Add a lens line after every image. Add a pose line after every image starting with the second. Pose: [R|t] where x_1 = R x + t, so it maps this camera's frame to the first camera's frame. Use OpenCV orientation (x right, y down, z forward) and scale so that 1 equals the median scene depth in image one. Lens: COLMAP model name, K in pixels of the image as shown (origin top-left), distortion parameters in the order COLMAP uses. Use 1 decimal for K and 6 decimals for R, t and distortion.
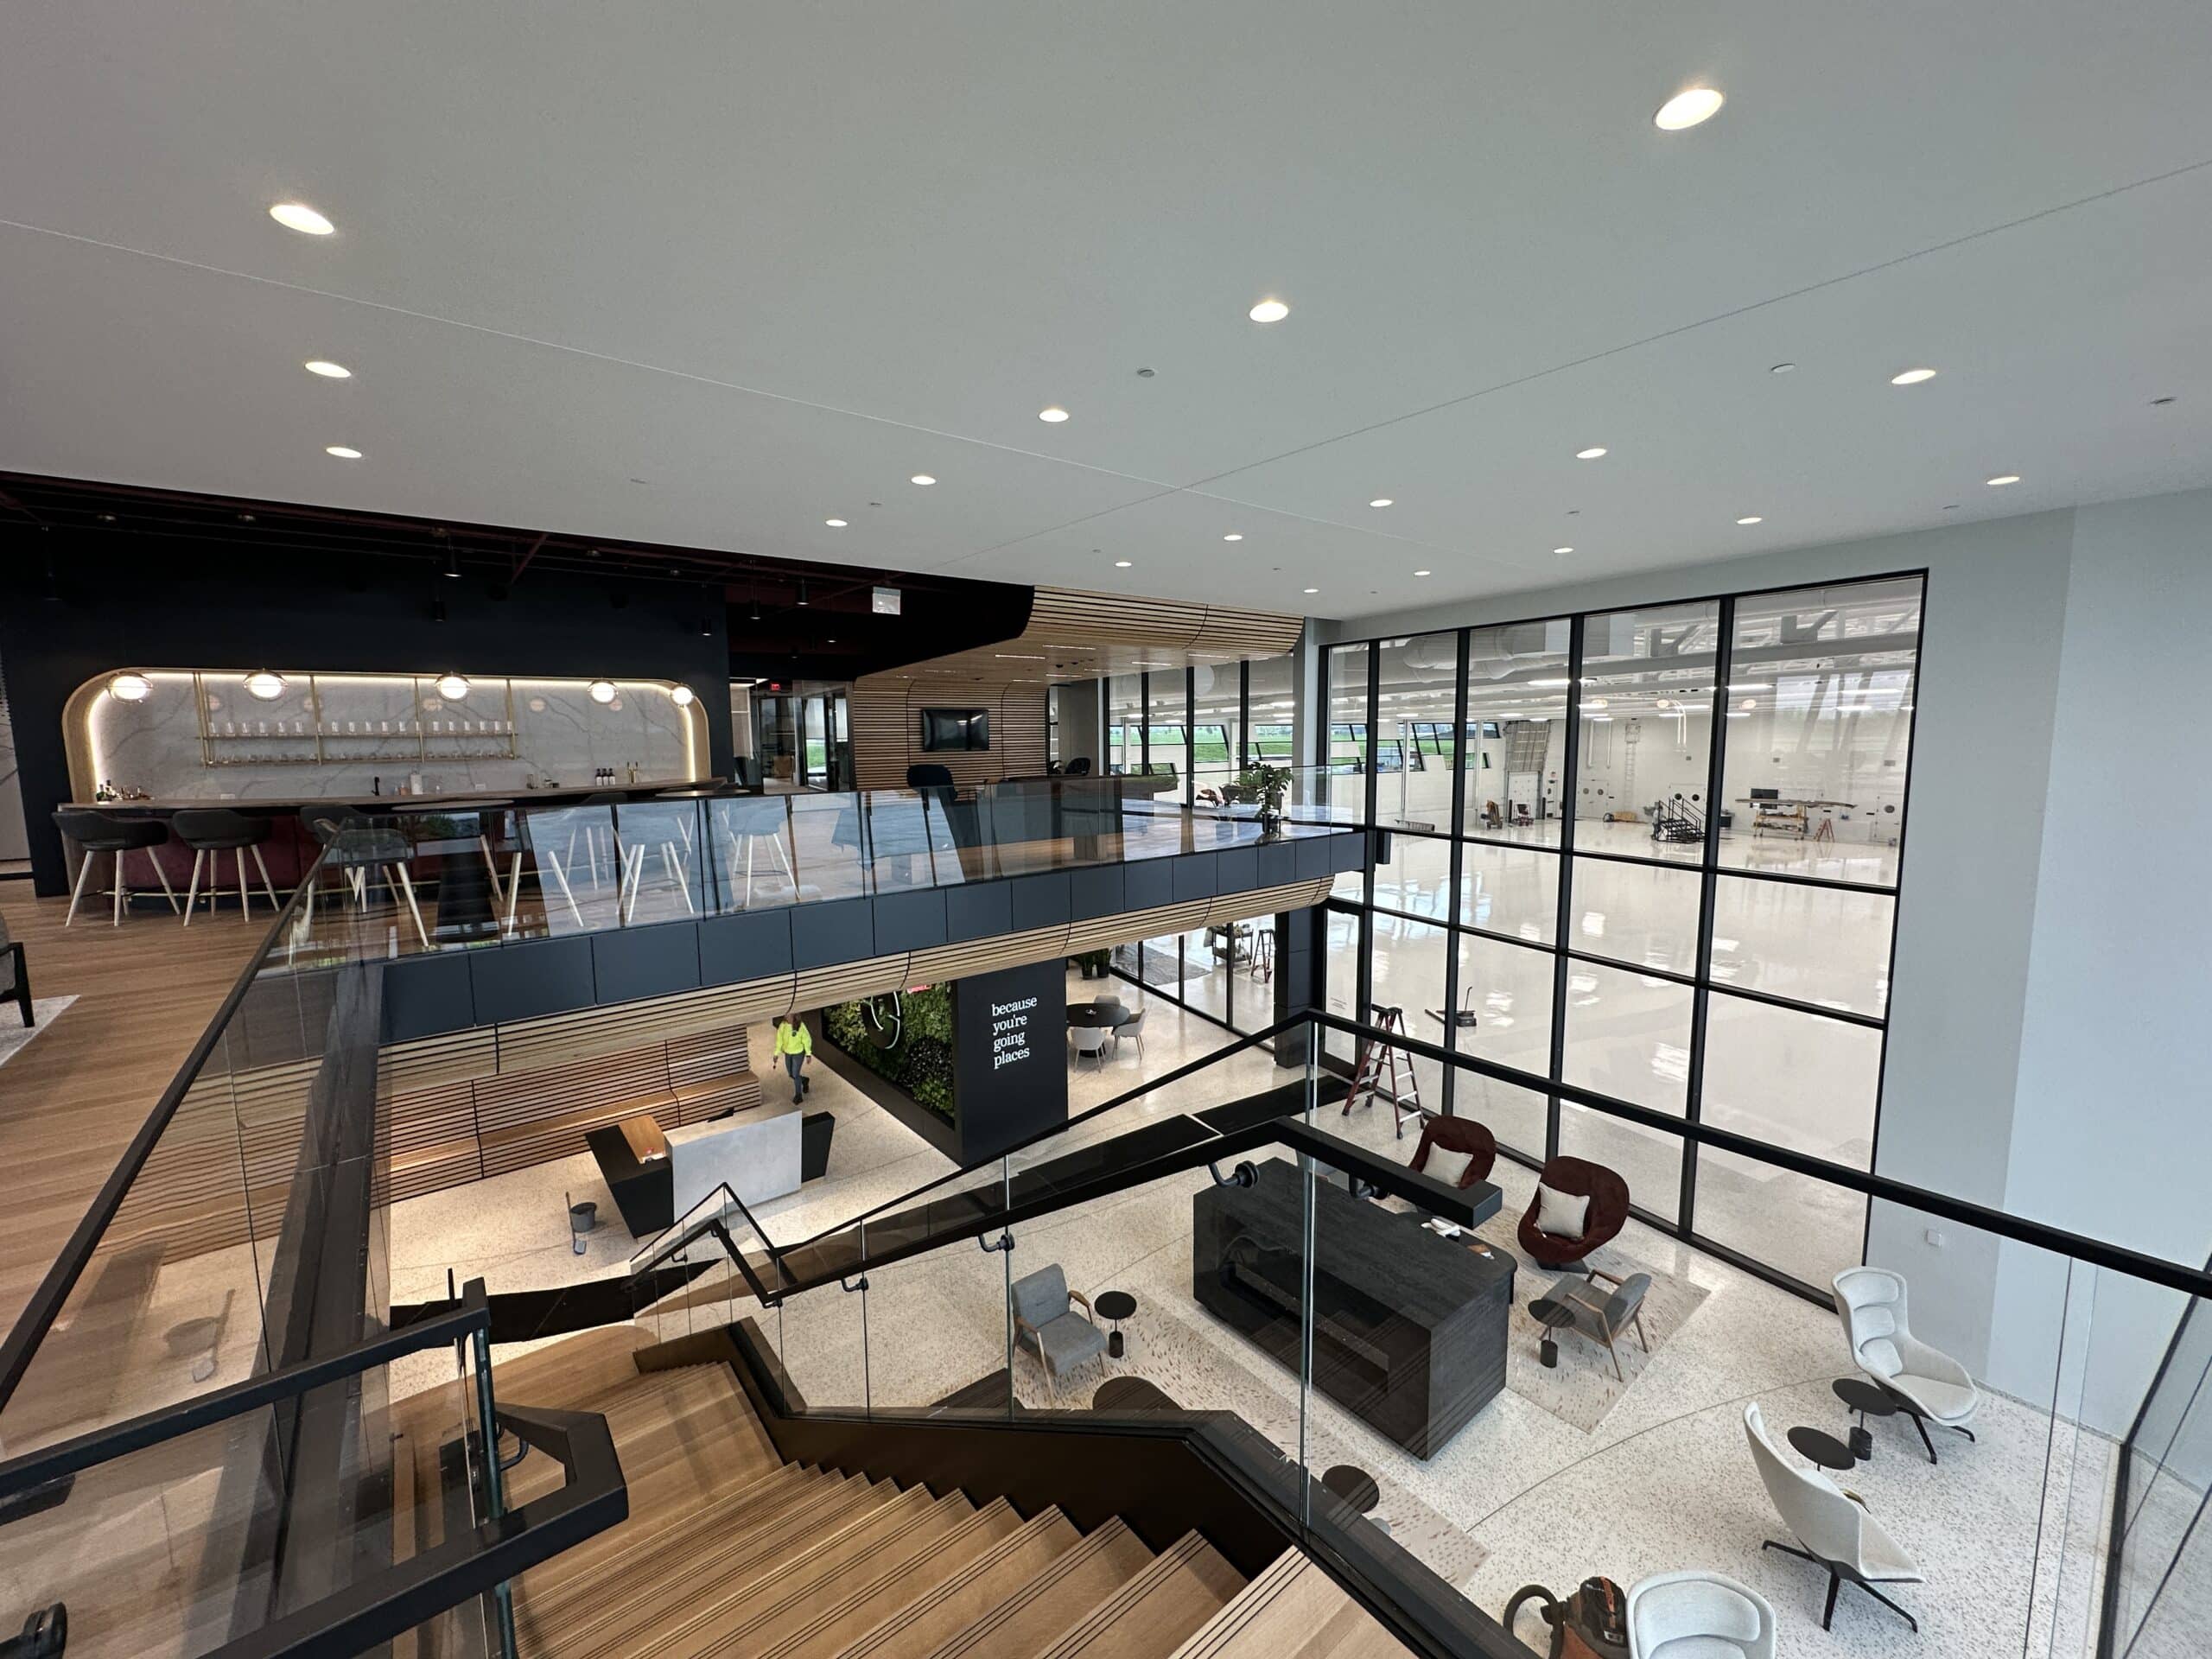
lens RADIAL K [[880.6, 0, 1106.0], [0, 880.6, 829.5], [0, 0, 1]] dist [-0.003307, 0.000071]
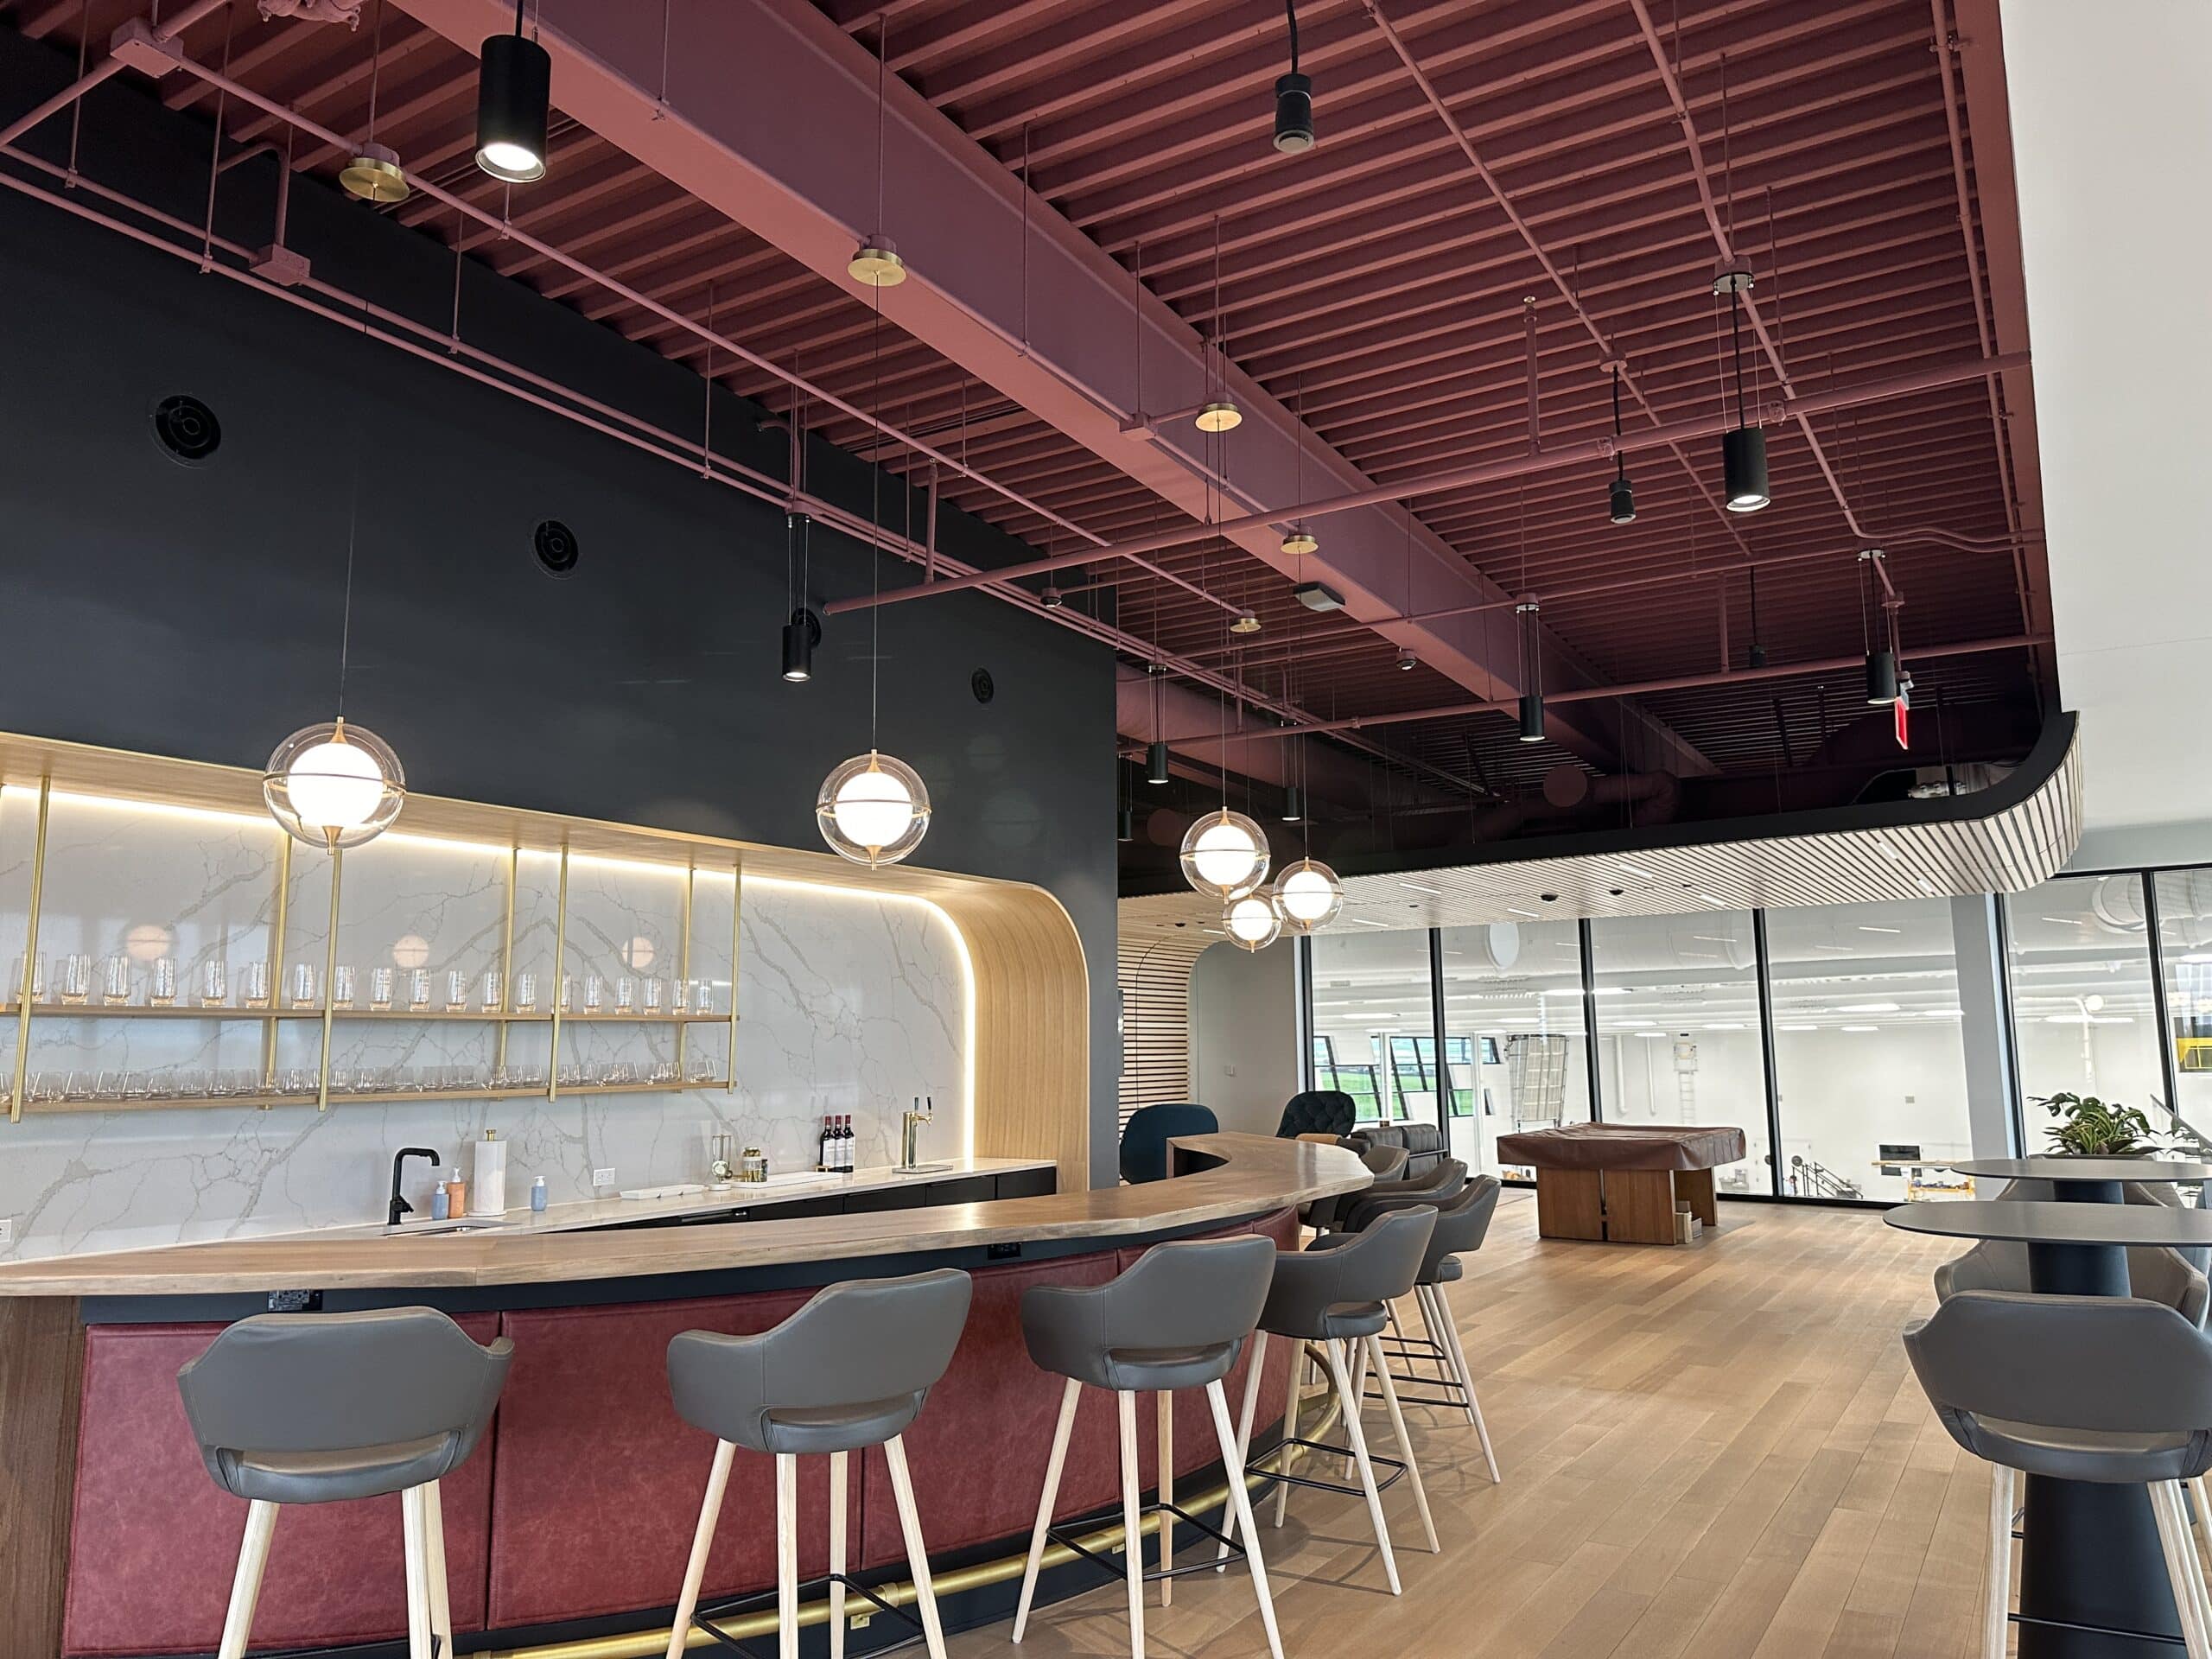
lens RADIAL K [[1577.4, 0, 1106.0], [0, 1577.4, 829.5], [0, 0, 1]] dist [-0.000463, -0.002942]
pose [[0.941442, 0.053494, 0.332904, -0.189549], [0.031523, 0.969046, -0.244861, -0.005922], [-0.335698, 0.241016, 0.910614, 0.091381]]
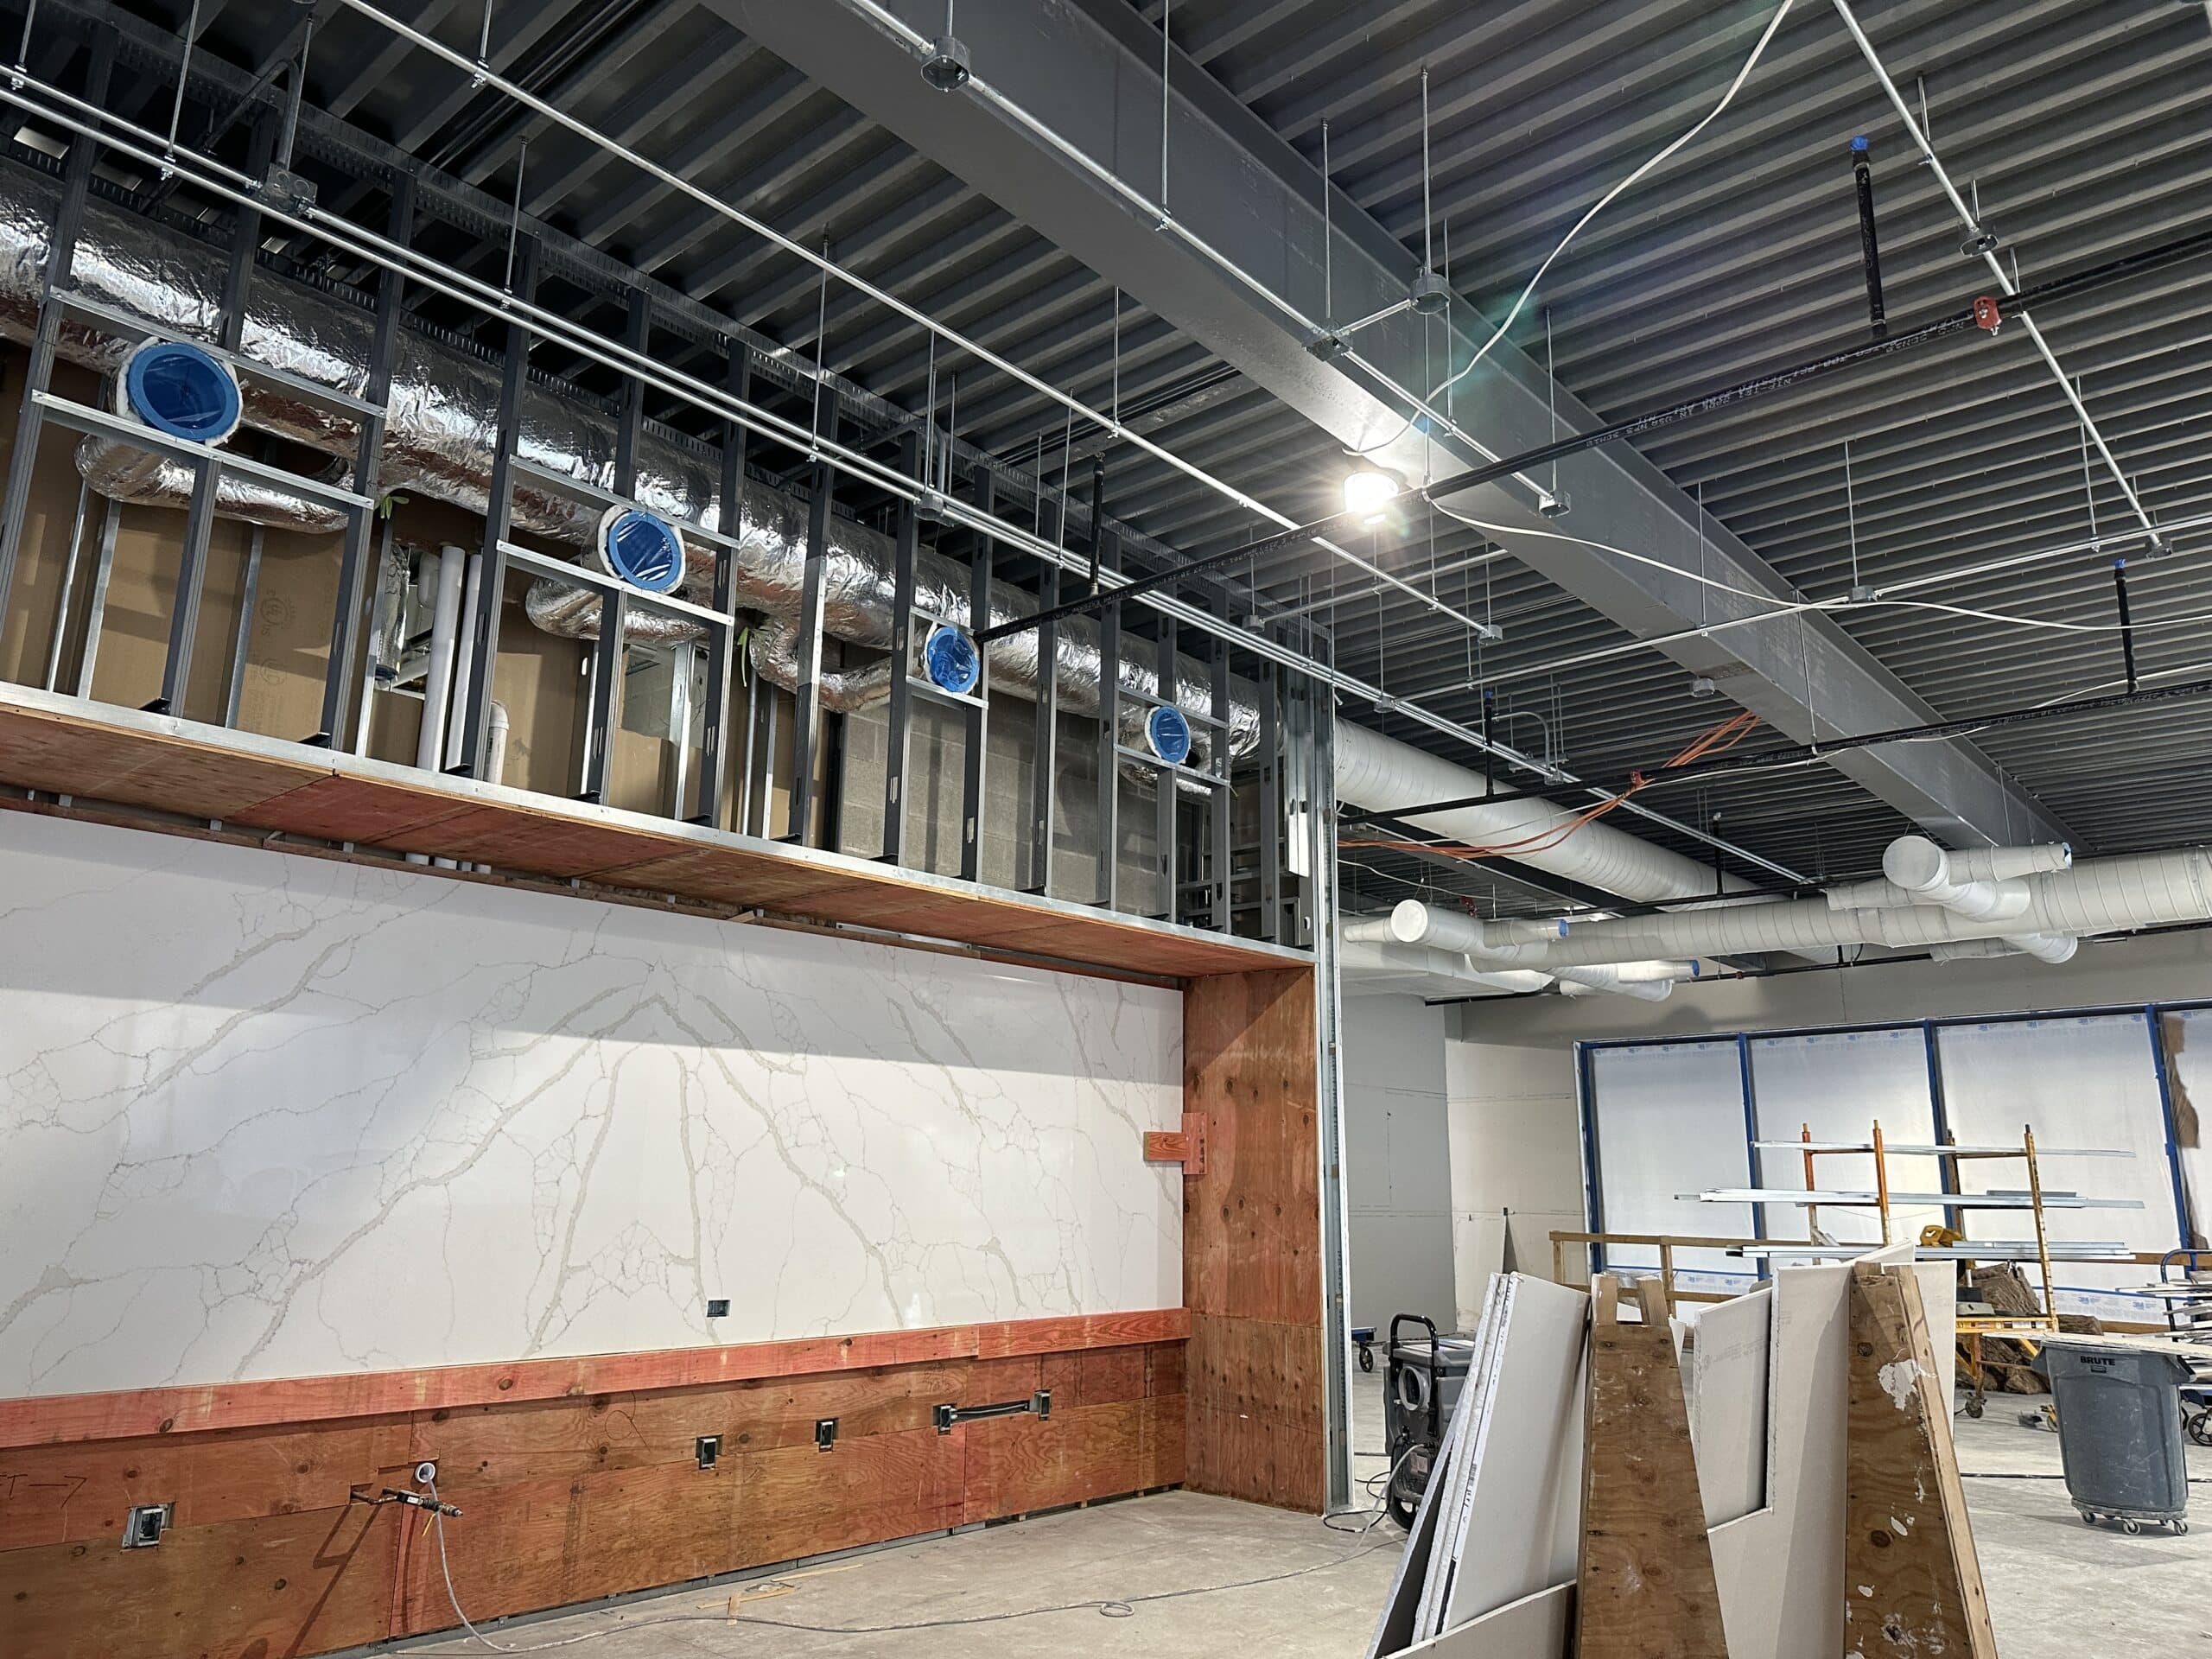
lens RADIAL K [[1542.7, 0, 1106.0], [0, 1542.7, 829.5], [0, 0, 1]] dist [0.043304, -0.055897]
pose [[0.984358, 0.067325, 0.162811, -0.174352], [-0.009588, 0.943210, -0.332059, -0.007347], [-0.175921, 0.325304, 0.929101, 0.120003]]
